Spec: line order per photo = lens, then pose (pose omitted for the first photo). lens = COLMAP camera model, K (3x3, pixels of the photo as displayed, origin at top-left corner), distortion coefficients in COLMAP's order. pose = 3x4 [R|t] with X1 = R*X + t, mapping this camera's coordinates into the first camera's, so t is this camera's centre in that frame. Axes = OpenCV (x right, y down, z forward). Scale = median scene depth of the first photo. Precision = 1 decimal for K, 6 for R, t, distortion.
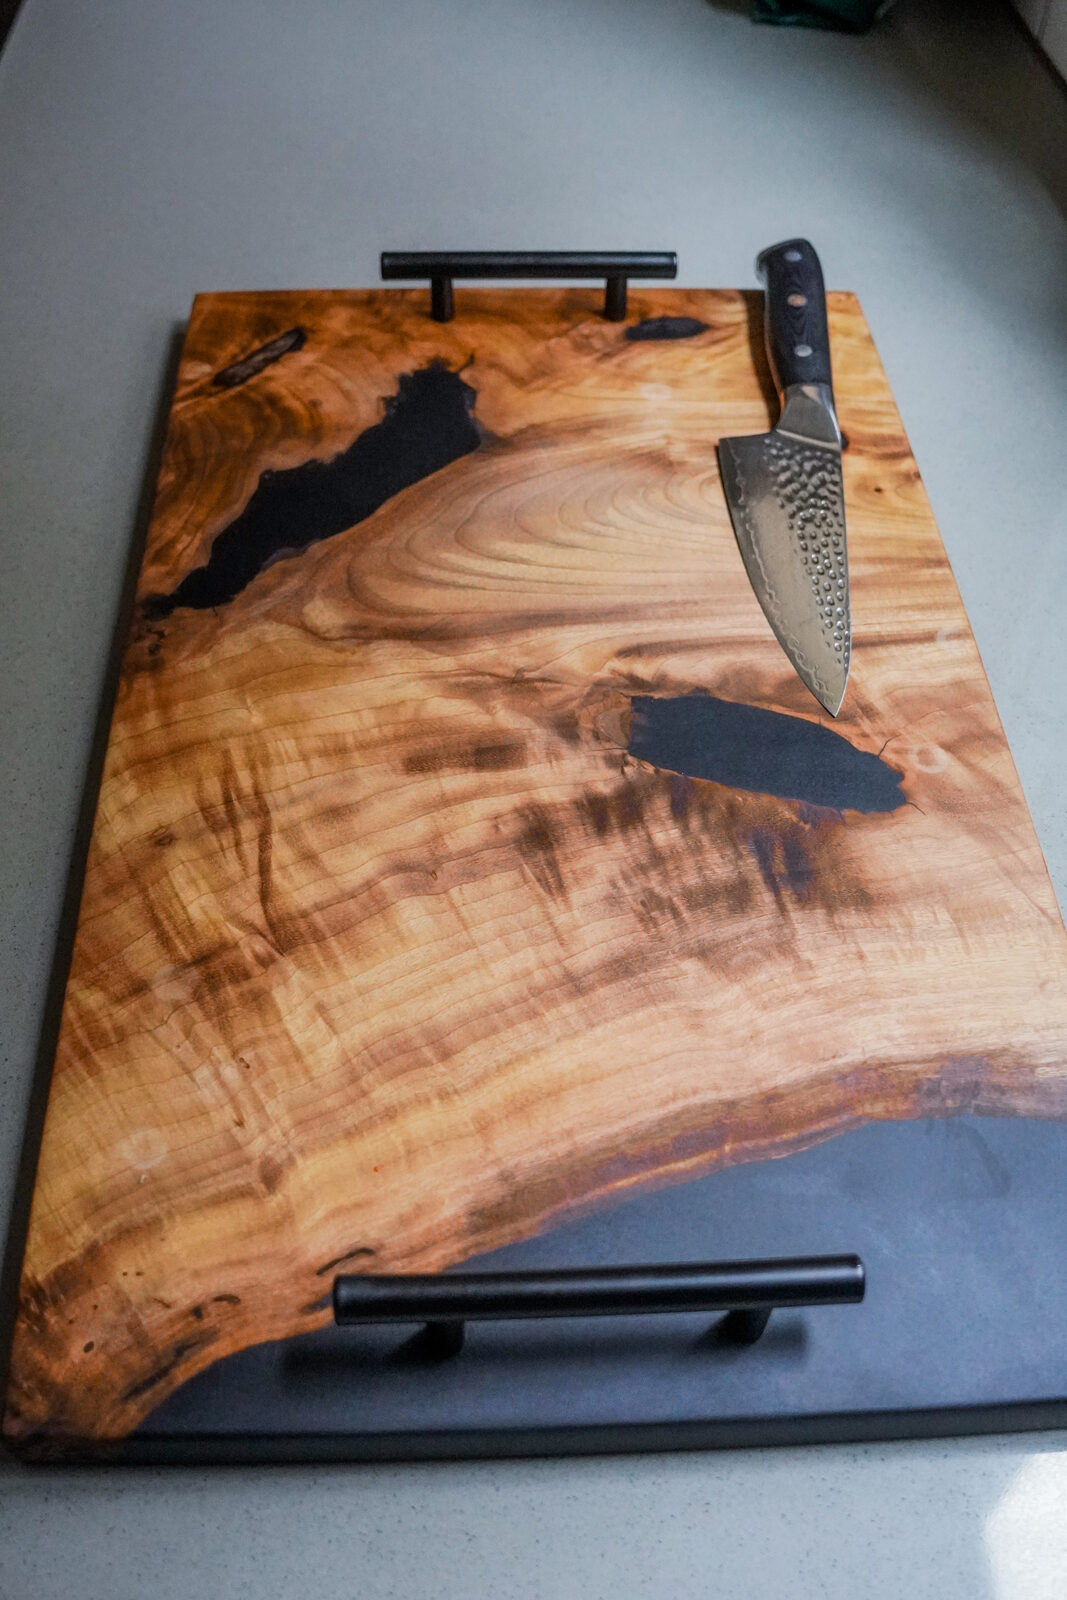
lens RADIAL K [[1421.5, 0, 533.5], [0, 1421.5, 800.0], [0, 0, 1]] dist [-0.143445, 0.007168]
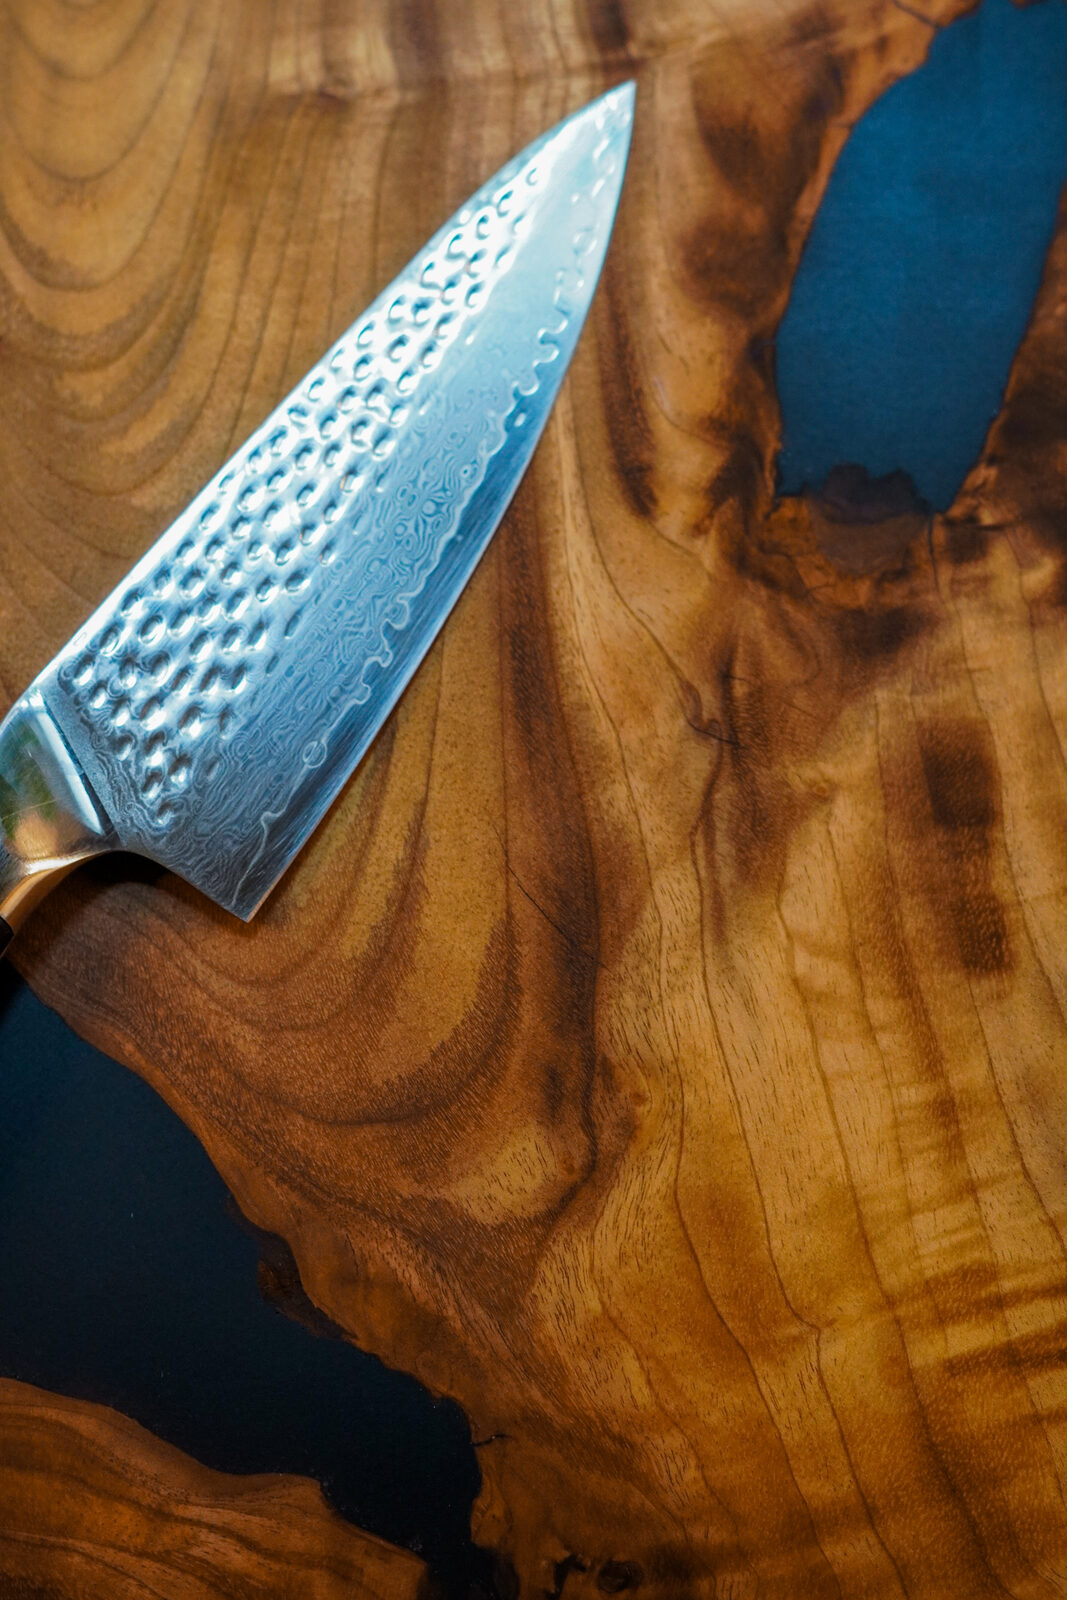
lens RADIAL K [[3609.6, 0, 533.5], [0, 3609.6, 800.0], [0, 0, 1]] dist [0.025553, -0.982195]
pose [[0.048263, -0.967016, 0.250103, -0.316574], [0.806692, 0.185391, 0.561140, -0.762225], [-0.588998, 0.174674, 0.789032, 0.147279]]
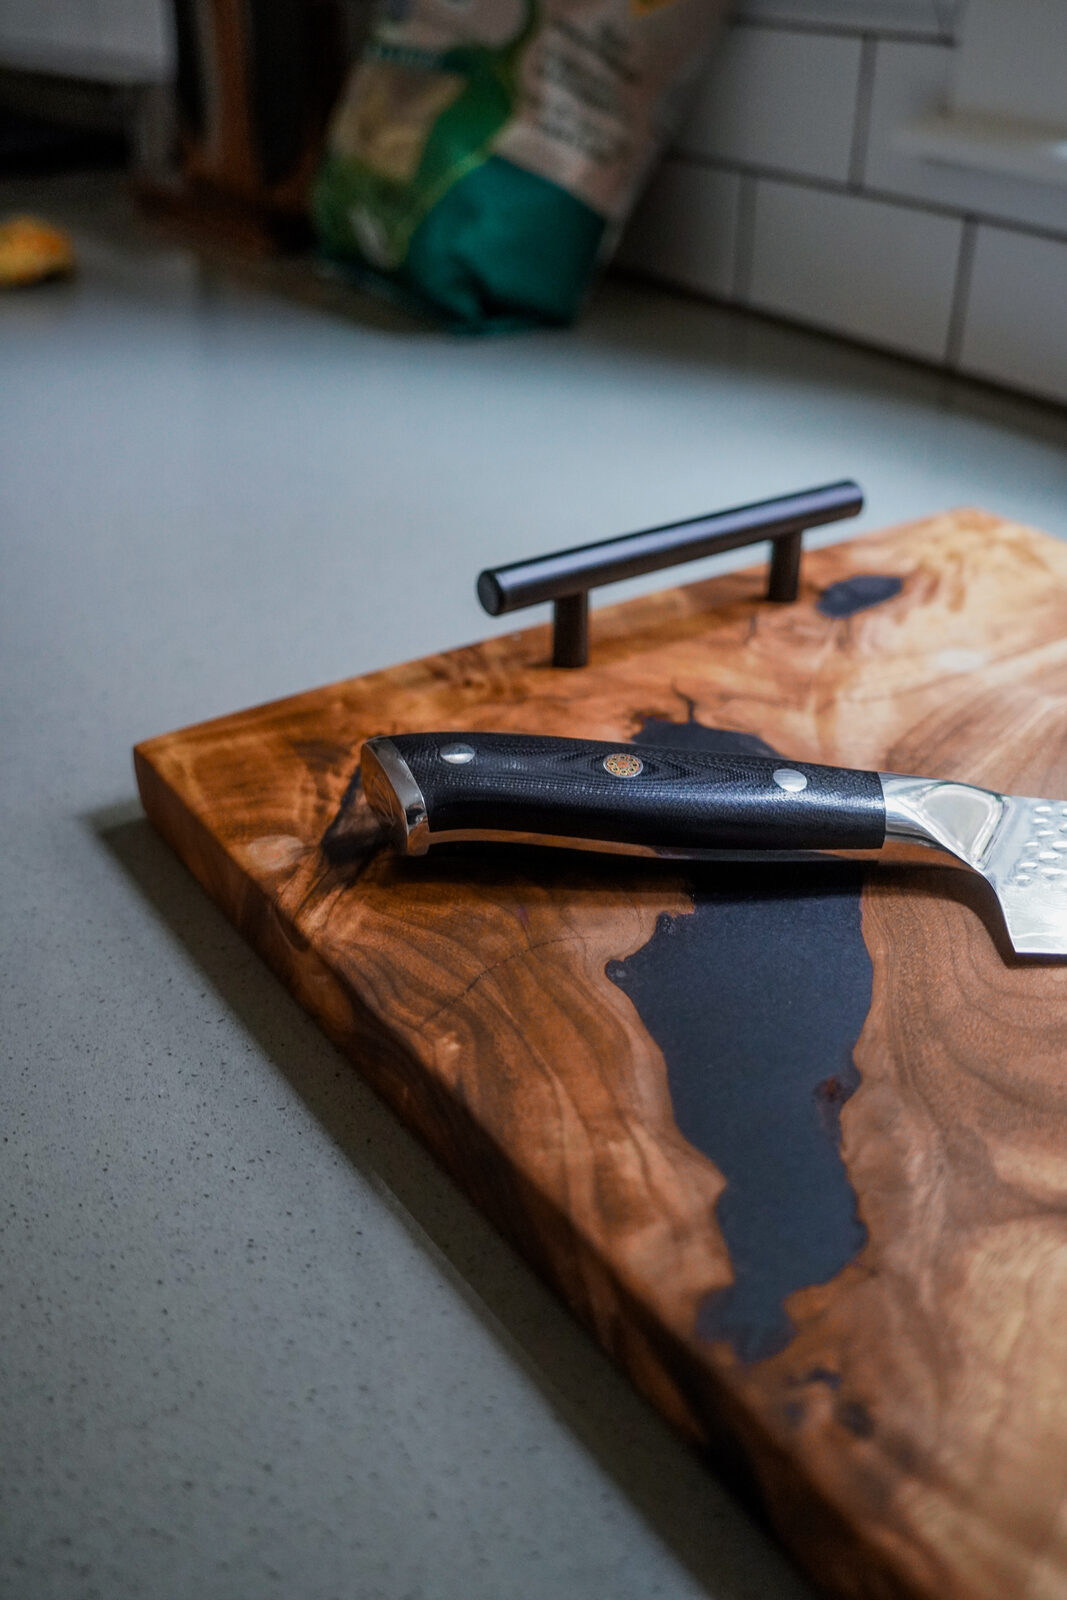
lens RADIAL K [[1421.5, 0, 533.5], [0, 1421.5, 800.0], [0, 0, 1]] dist [-0.143445, 0.007168]
pose [[0.856245, -0.296503, 0.423003, -0.457465], [0.416706, 0.880402, -0.226383, -0.210246], [-0.305289, 0.370107, 0.877394, 0.635643]]
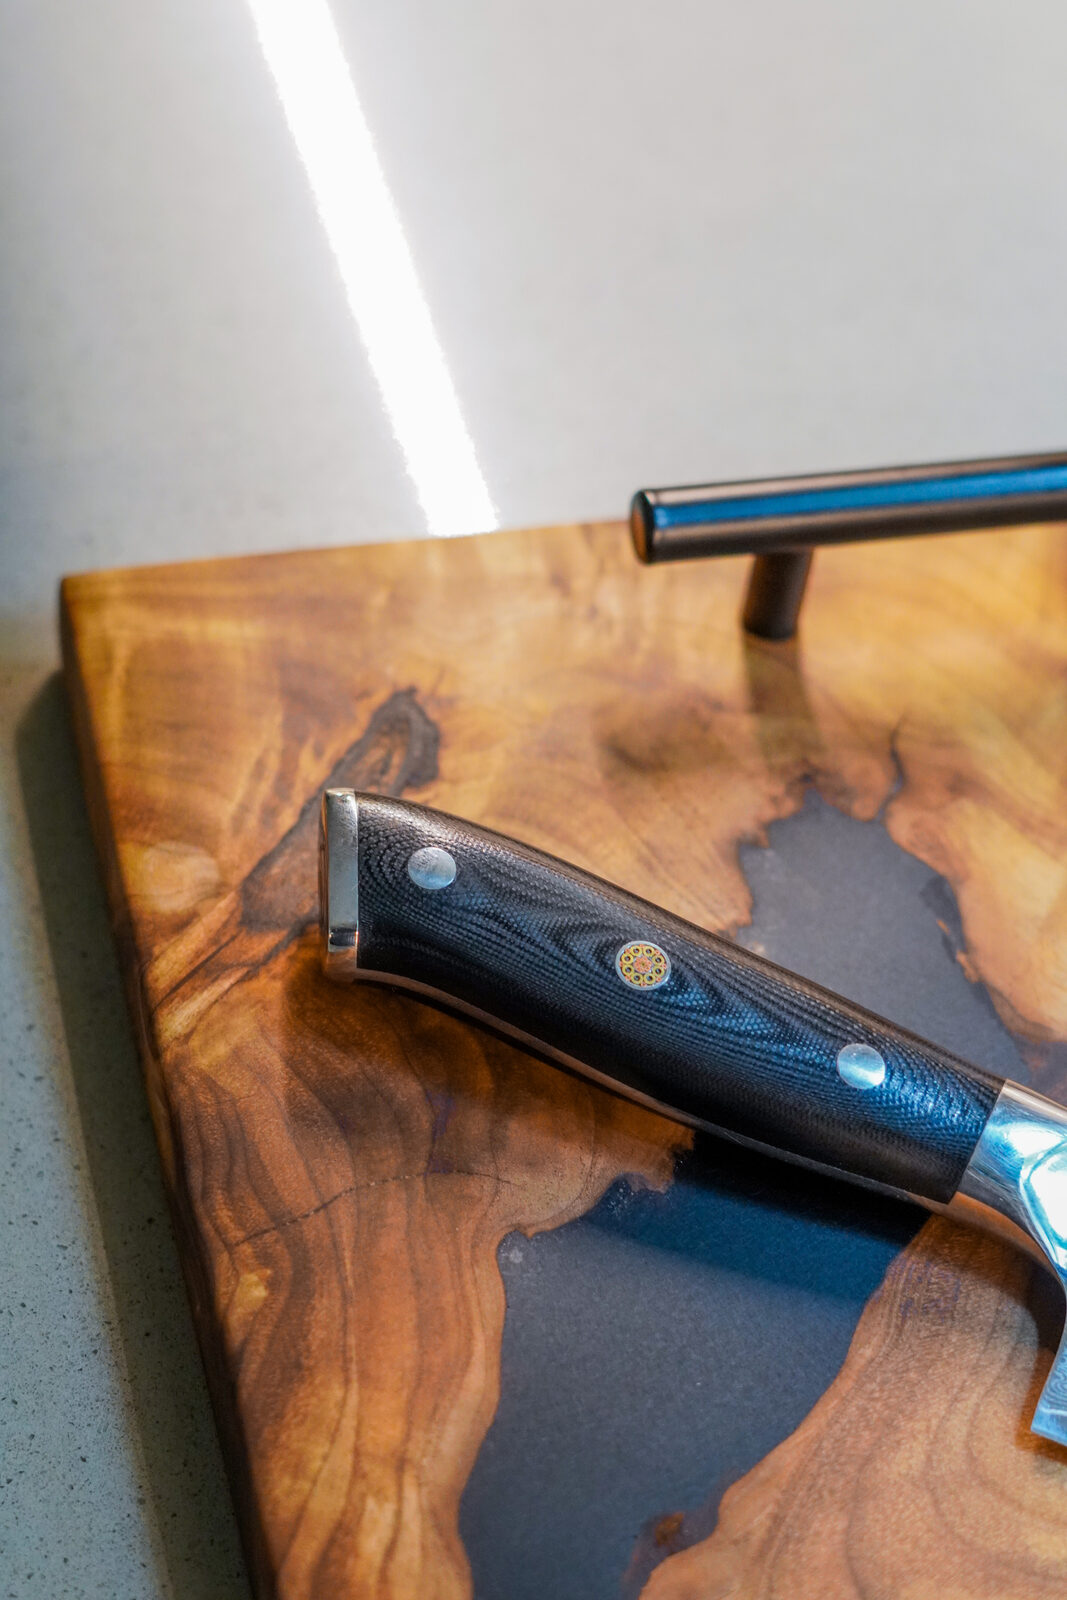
lens RADIAL K [[3609.6, 0, 533.5], [0, 3609.6, 800.0], [0, 0, 1]] dist [0.025553, -0.982195]
pose [[0.981306, -0.082985, 0.173642, -0.382869], [0.082856, 0.996529, 0.008005, -0.402391], [-0.173703, 0.006532, 0.984776, 0.091725]]
